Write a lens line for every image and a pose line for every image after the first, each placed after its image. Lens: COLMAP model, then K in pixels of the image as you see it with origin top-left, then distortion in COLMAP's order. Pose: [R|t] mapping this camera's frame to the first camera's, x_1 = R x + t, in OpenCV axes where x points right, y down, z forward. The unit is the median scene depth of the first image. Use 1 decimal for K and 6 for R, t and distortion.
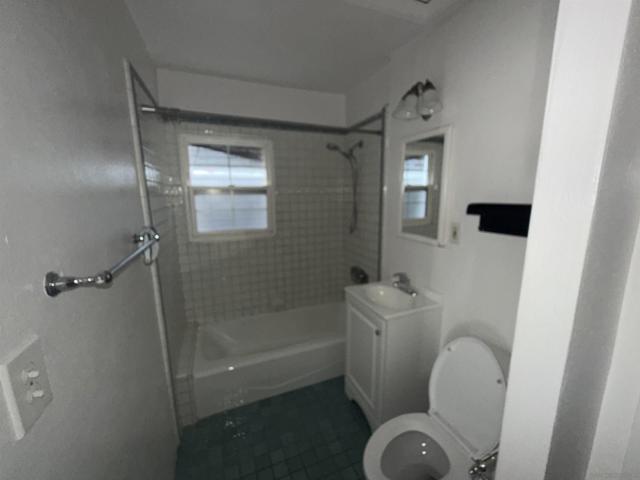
lens RADIAL K [[253.2, 0, 324.7], [0, 253.2, 240.7], [0, 0, 1]] dist [-0.000643, 0.000079]
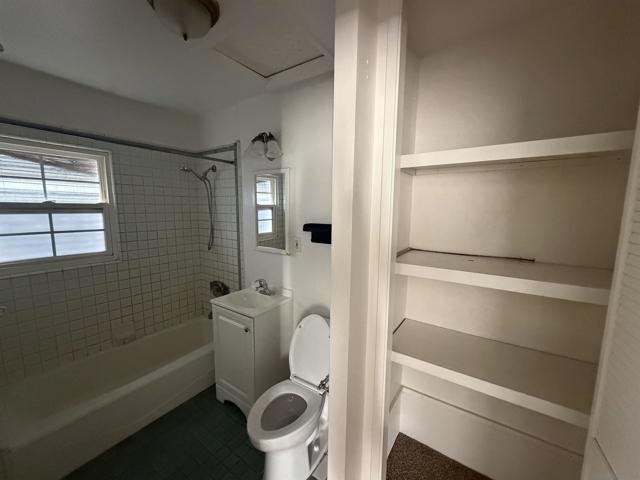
lens RADIAL K [[253.2, 0, 323.7], [0, 253.2, 240.8], [0, 0, 1]] dist [-0.000643, 0.000079]
pose [[0.831612, -0.051990, 0.552918, -0.095950], [0.080034, 0.996435, -0.026681, -0.000806], [-0.549560, 0.066441, 0.832808, -0.175124]]
